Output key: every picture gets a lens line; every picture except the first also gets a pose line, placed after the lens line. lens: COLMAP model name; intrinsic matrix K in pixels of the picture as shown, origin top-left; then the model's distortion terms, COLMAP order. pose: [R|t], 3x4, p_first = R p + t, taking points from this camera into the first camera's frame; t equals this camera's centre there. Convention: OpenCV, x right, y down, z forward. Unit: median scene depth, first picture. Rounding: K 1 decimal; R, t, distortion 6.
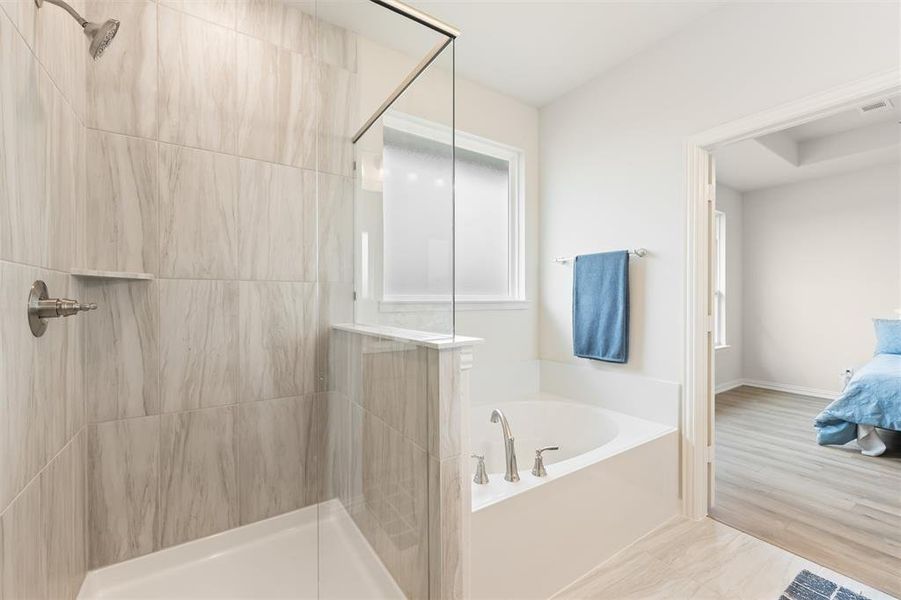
lens RADIAL K [[369.0, 0, 453.3], [0, 369.0, 299.3], [0, 0, 1]] dist [0.000853, -0.000104]
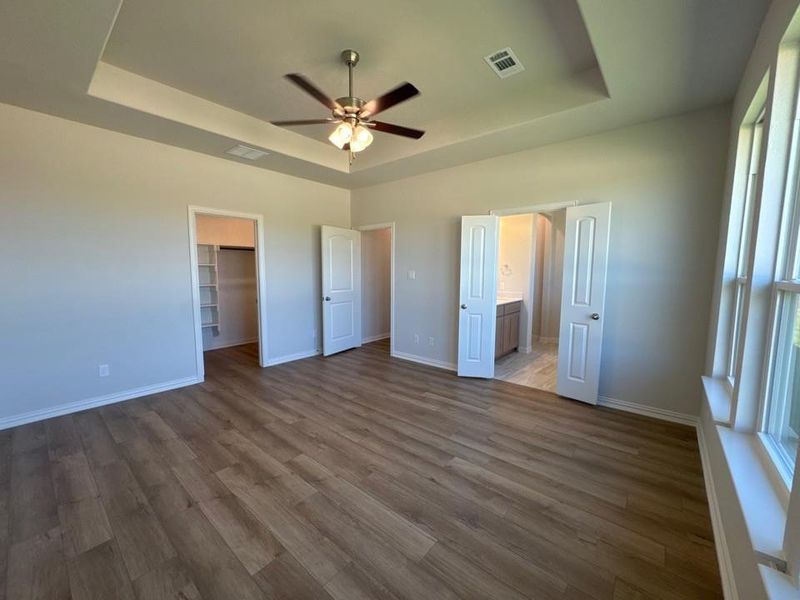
lens RADIAL K [[325.1, 0, 399.9], [0, 325.1, 302.1], [0, 0, 1]] dist [-0.001965, -0.000096]
pose [[-0.959186, 0.025569, -0.281619, 1.436869], [-0.003014, 0.994922, 0.100599, -0.060210], [0.282761, 0.097342, -0.954238, 1.721837]]
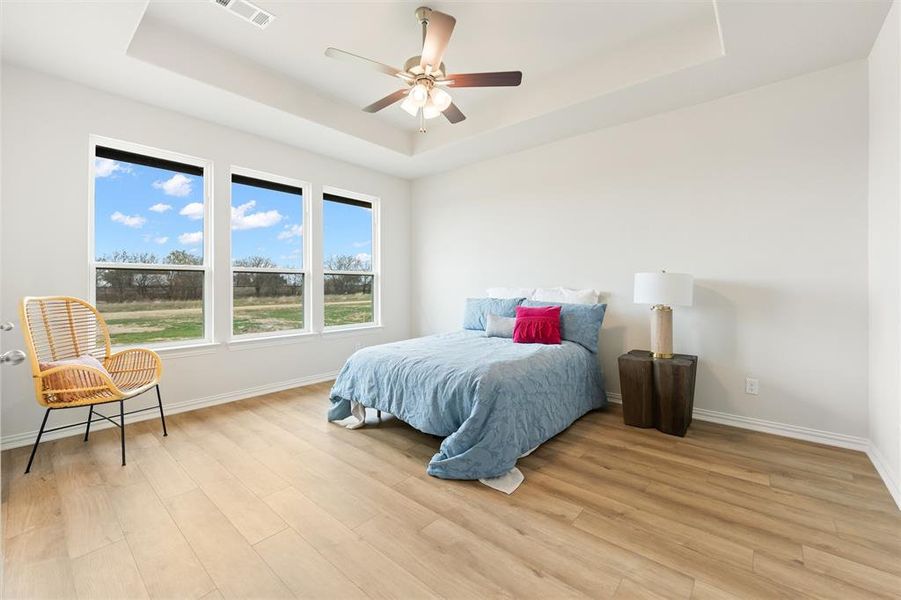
lens RADIAL K [[368.8, 0, 452.1], [0, 368.8, 284.0], [0, 0, 1]] dist [-0.000024, -0.000004]
pose [[0.962228, 0.005741, 0.272185, 1.125334], [-0.003672, 0.999960, -0.008110, 0.024409], [-0.272221, 0.006804, 0.962211, -0.076273]]
